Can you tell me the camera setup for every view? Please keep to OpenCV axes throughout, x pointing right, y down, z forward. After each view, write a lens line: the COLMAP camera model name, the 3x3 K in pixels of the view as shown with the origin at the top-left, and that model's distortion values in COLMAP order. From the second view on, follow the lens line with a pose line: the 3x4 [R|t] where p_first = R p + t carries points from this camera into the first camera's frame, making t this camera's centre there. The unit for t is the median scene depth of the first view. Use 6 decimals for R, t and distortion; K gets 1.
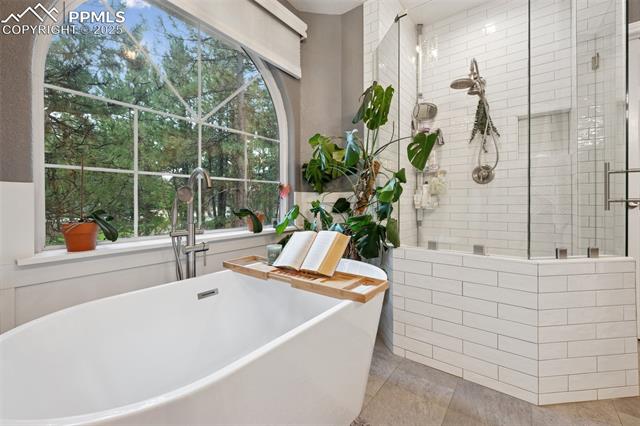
lens RADIAL K [[261.7, 0, 320.5], [0, 261.7, 211.1], [0, 0, 1]] dist [0.004061, 0.000424]
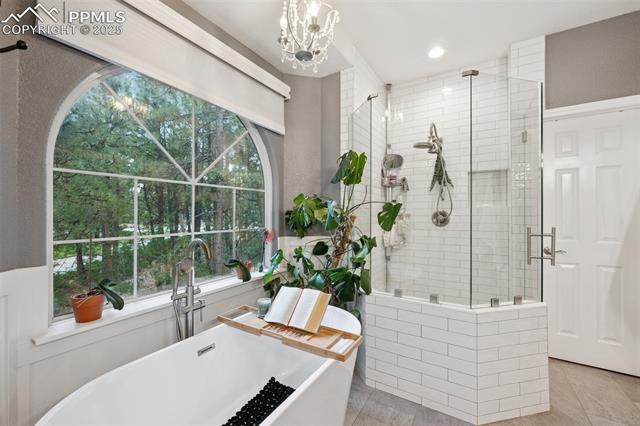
lens RADIAL K [[261.7, 0, 320.5], [0, 261.7, 211.1], [0, 0, 1]] dist [0.004061, 0.000424]
pose [[0.994548, 0.003438, 0.104223, -0.043889], [-0.003075, 0.999989, -0.003644, -0.209325], [-0.104235, 0.003303, 0.994547, -0.134964]]
